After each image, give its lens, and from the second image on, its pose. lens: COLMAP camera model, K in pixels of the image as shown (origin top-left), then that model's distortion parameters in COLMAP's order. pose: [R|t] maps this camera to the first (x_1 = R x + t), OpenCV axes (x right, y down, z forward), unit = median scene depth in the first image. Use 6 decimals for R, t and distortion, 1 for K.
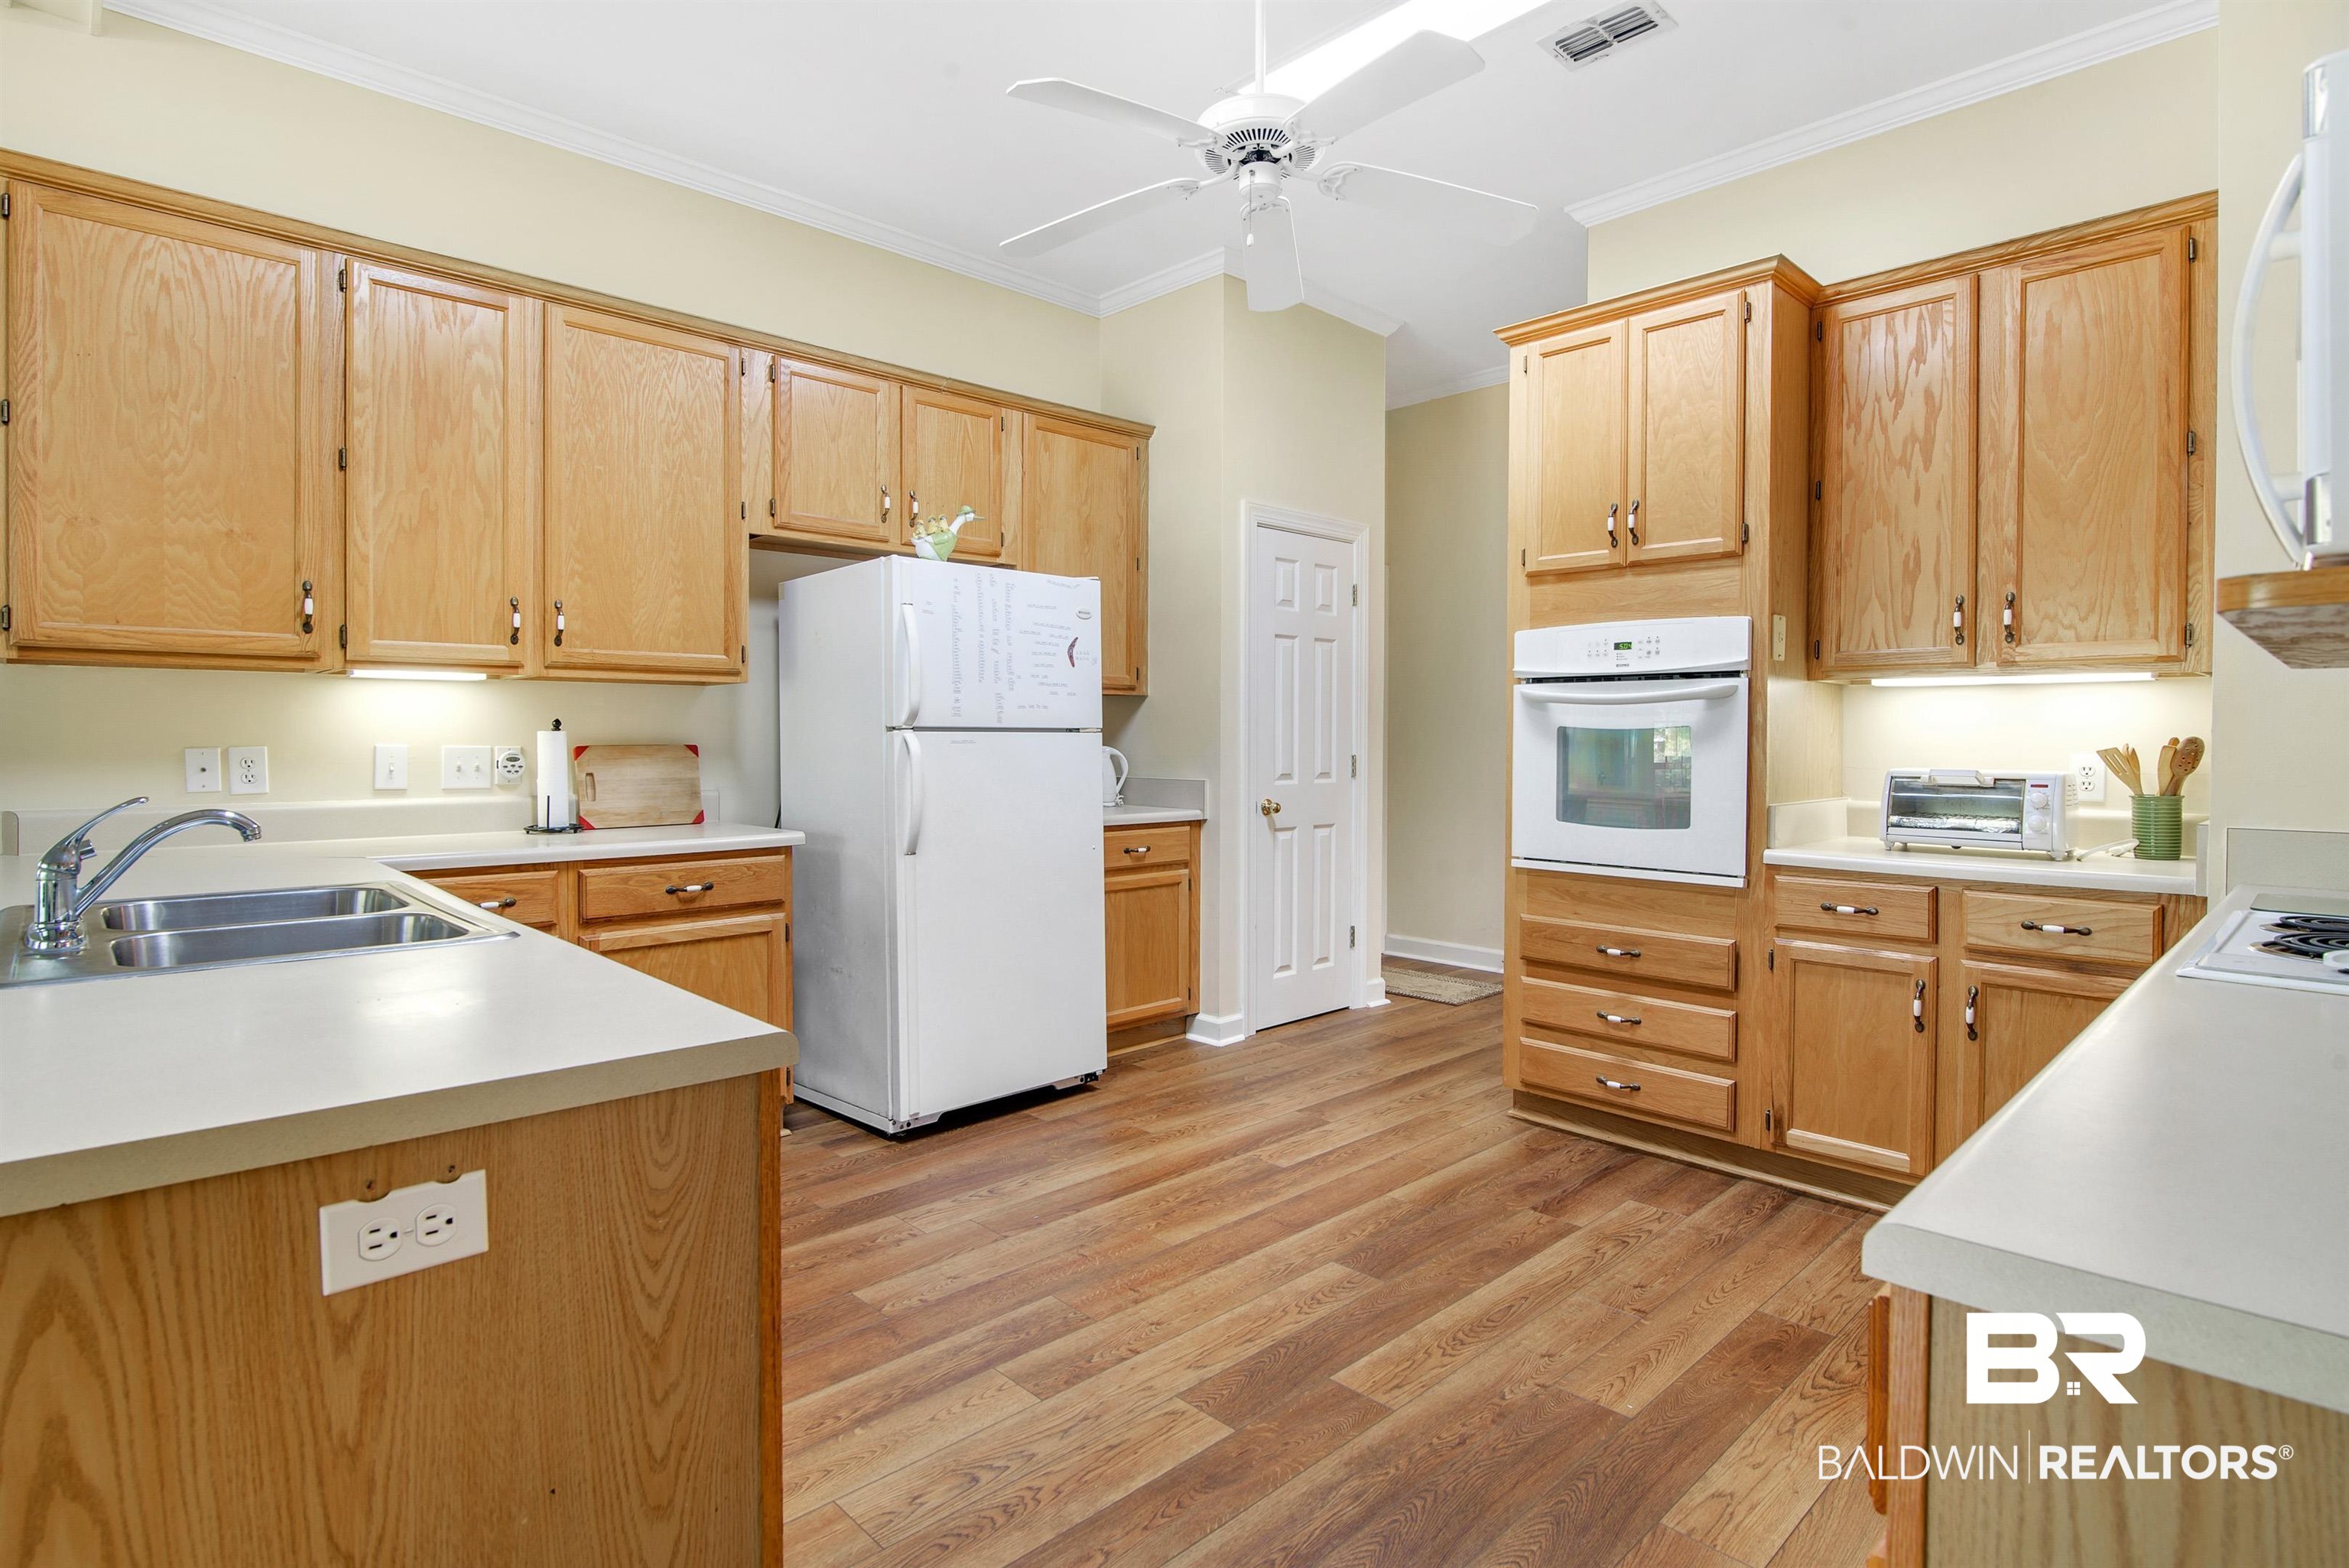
lens RADIAL K [[1203.0, 0, 1165.3], [0, 1203.0, 746.4], [0, 0, 1]] dist [0.000216, -0.000429]
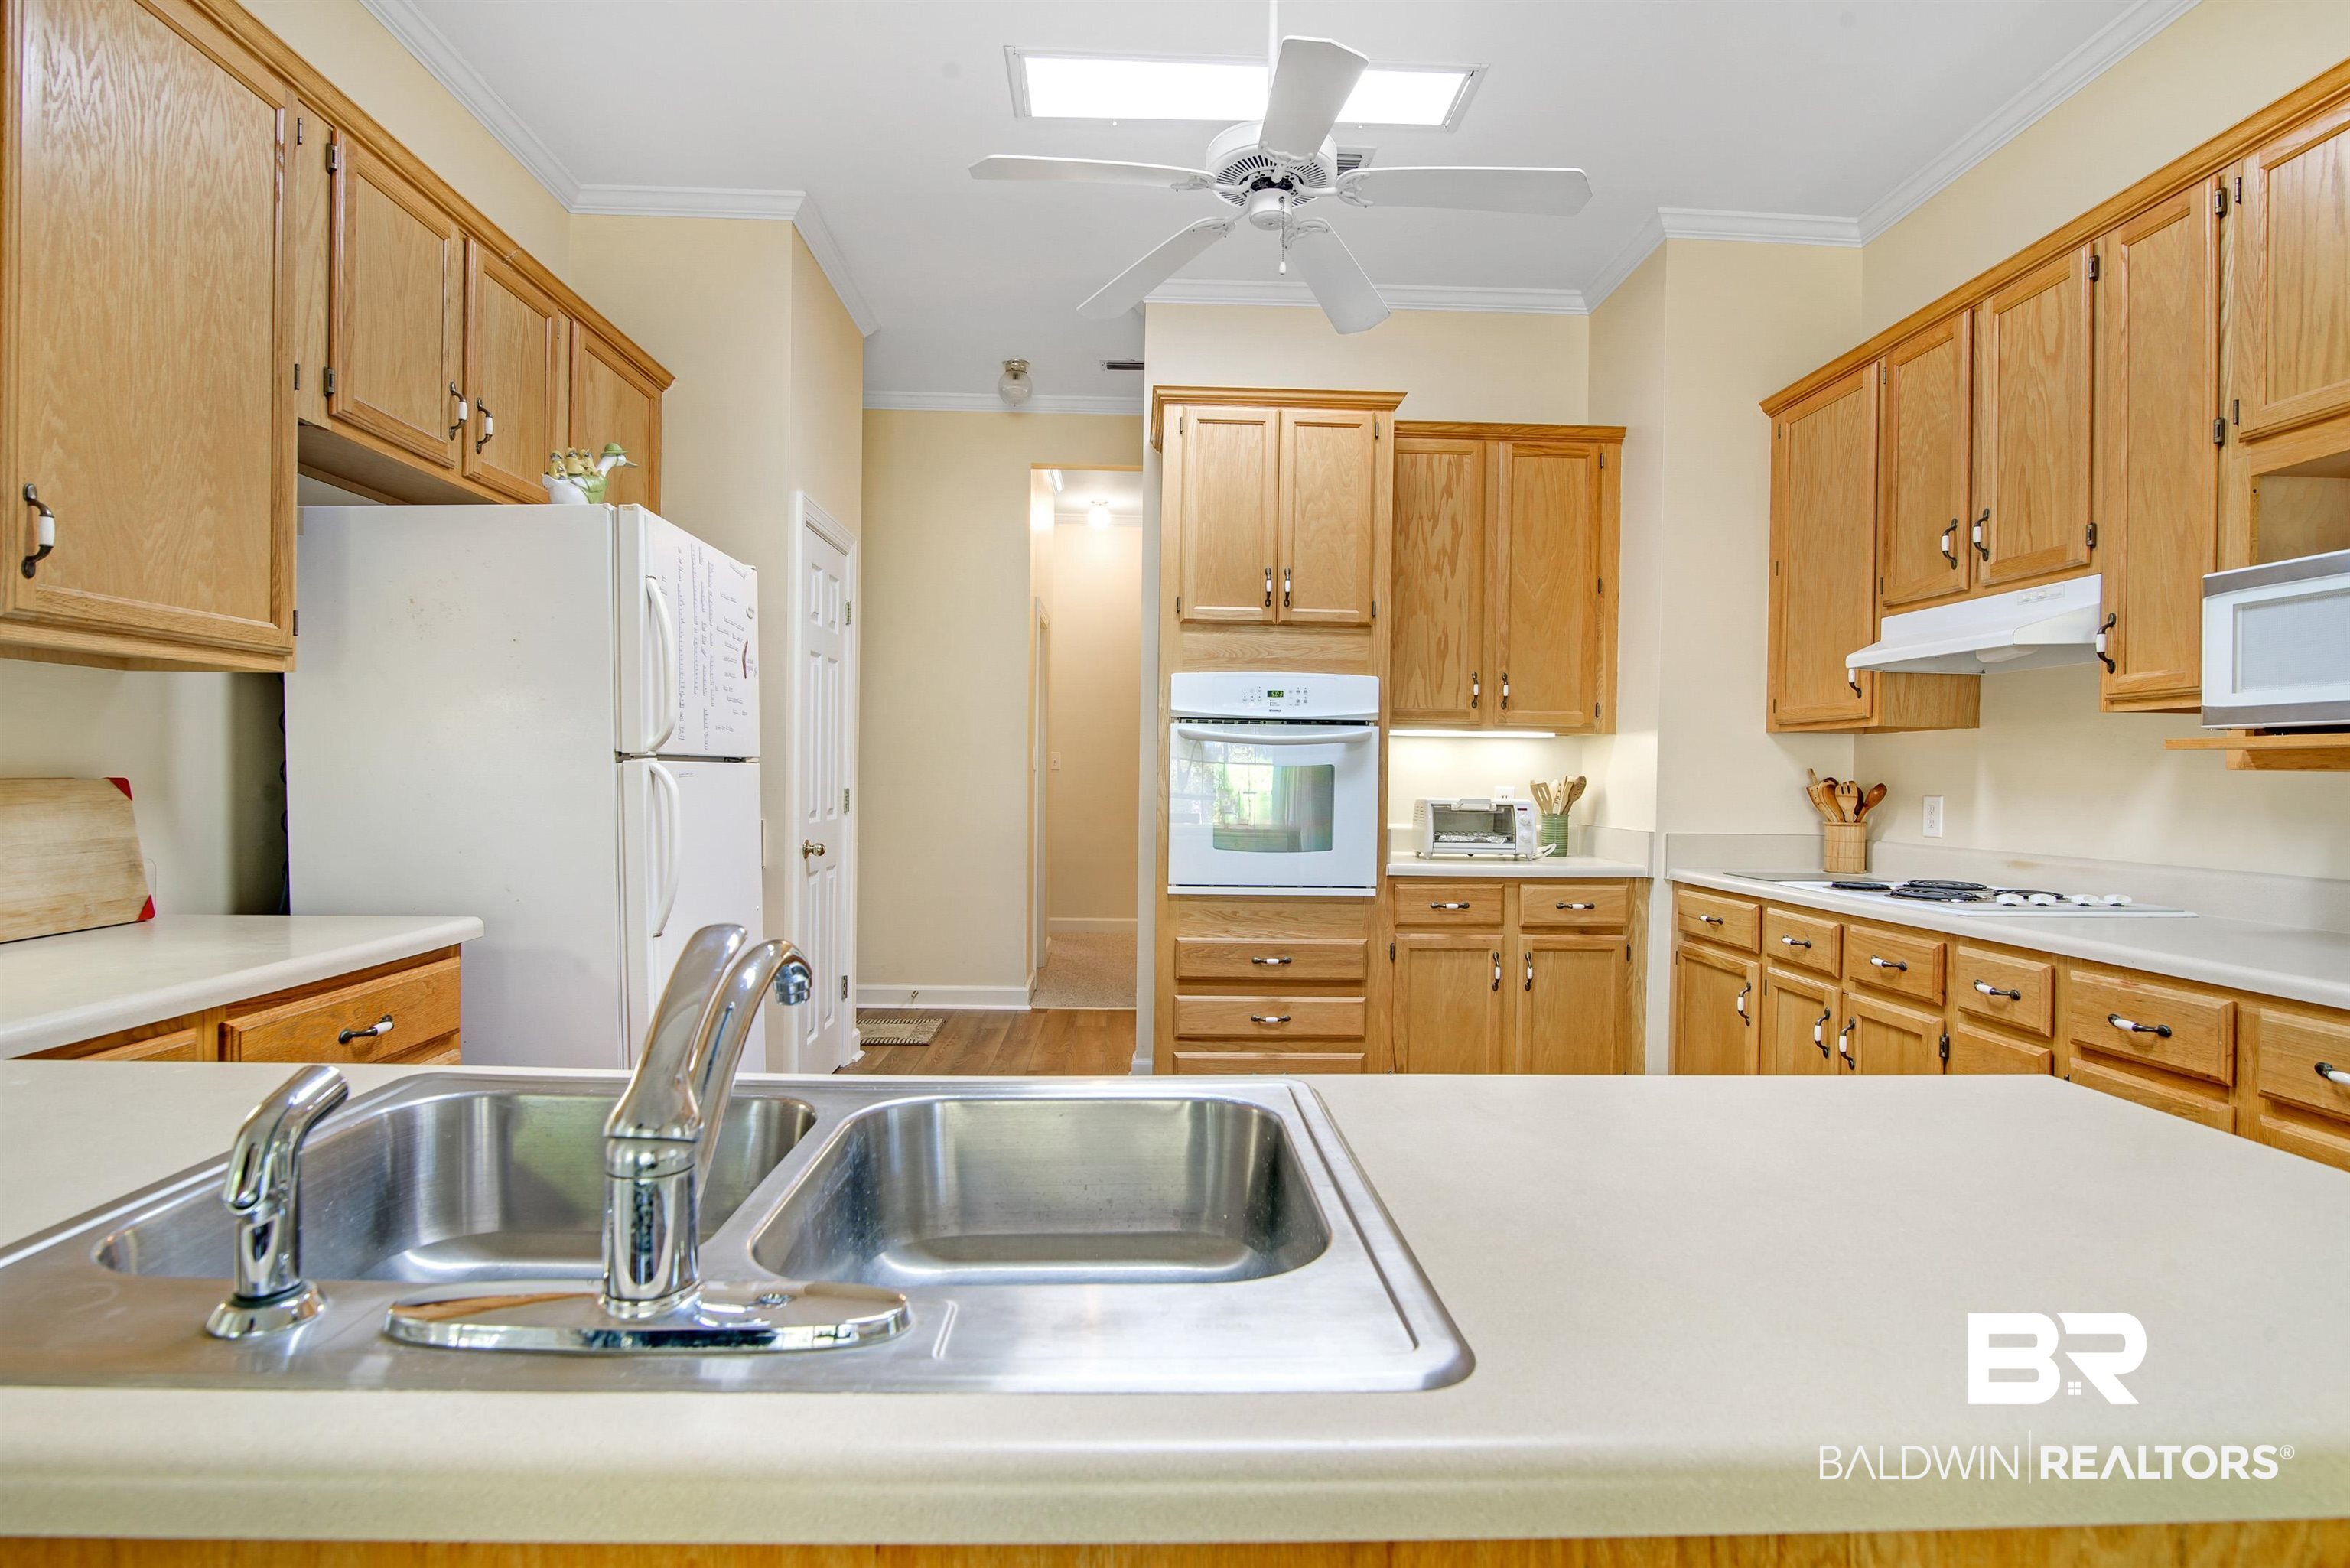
lens RADIAL K [[1203.6, 0, 1182.1], [0, 1203.6, 779.1], [0, 0, 1]] dist [0.000216, -0.000429]
pose [[0.660400, 0.000925, 0.750913, -0.566971], [-0.004795, 0.999984, 0.002985, -0.005364], [-0.750898, -0.005572, 0.660394, 0.324725]]
